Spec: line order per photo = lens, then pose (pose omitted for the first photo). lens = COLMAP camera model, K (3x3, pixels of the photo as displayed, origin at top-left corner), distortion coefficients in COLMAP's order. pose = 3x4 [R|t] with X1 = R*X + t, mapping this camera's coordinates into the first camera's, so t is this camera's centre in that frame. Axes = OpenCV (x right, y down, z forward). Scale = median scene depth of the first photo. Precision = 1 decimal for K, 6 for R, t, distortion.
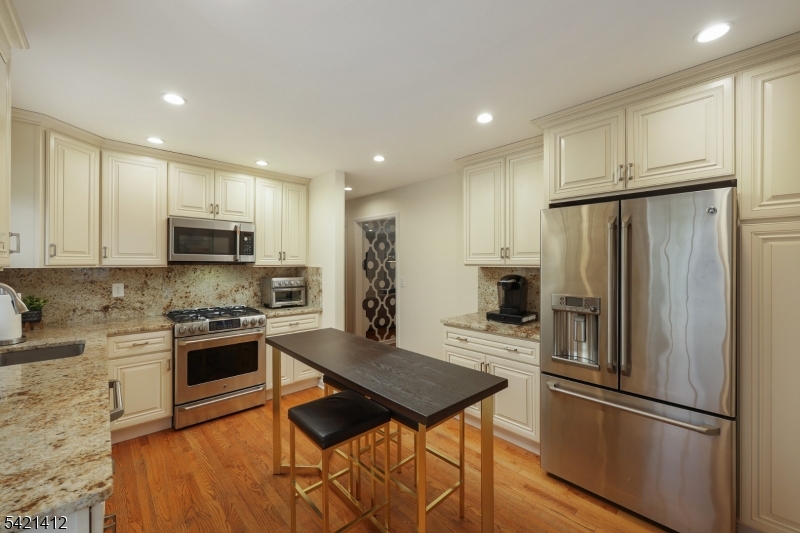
lens RADIAL K [[325.2, 0, 398.4], [0, 325.2, 256.4], [0, 0, 1]] dist [-0.000119, -0.000079]
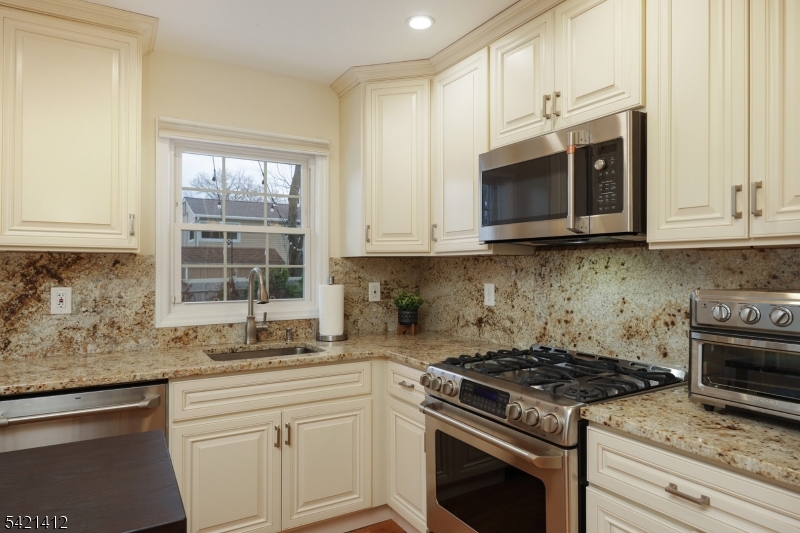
lens RADIAL K [[499.1, 0, 400.0], [0, 499.1, 266.5], [0, 0, 1]] dist [0.000709, 0.000478]
pose [[-0.212884, -0.008256, -0.977043, 0.074023], [0.014802, 0.999822, -0.011674, 0.057988], [0.976965, -0.016948, -0.212724, 1.000320]]
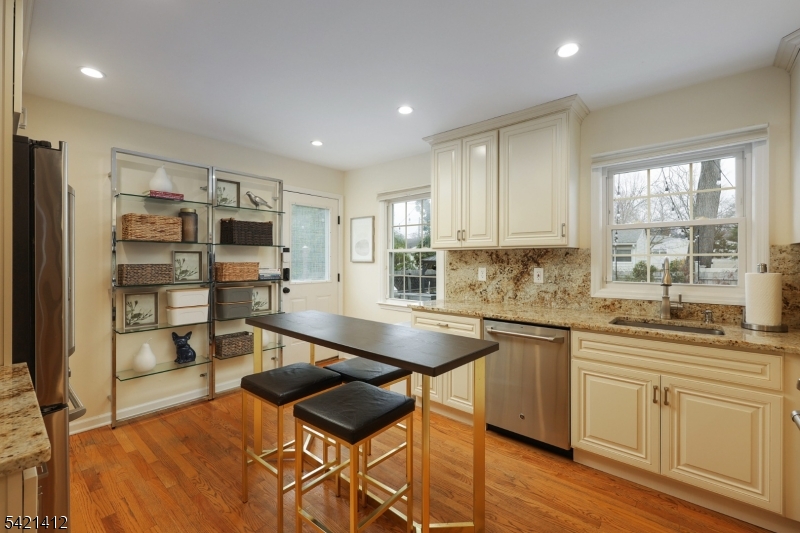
lens RADIAL K [[349.7, 0, 400.0], [0, 349.7, 266.5], [0, 0, 1]] dist [0.000183, -0.000061]
pose [[-0.995756, -0.001743, -0.092015, -0.093581], [-0.001989, 0.999995, 0.002588, 0.066851], [0.092010, 0.002760, -0.995754, 1.246219]]
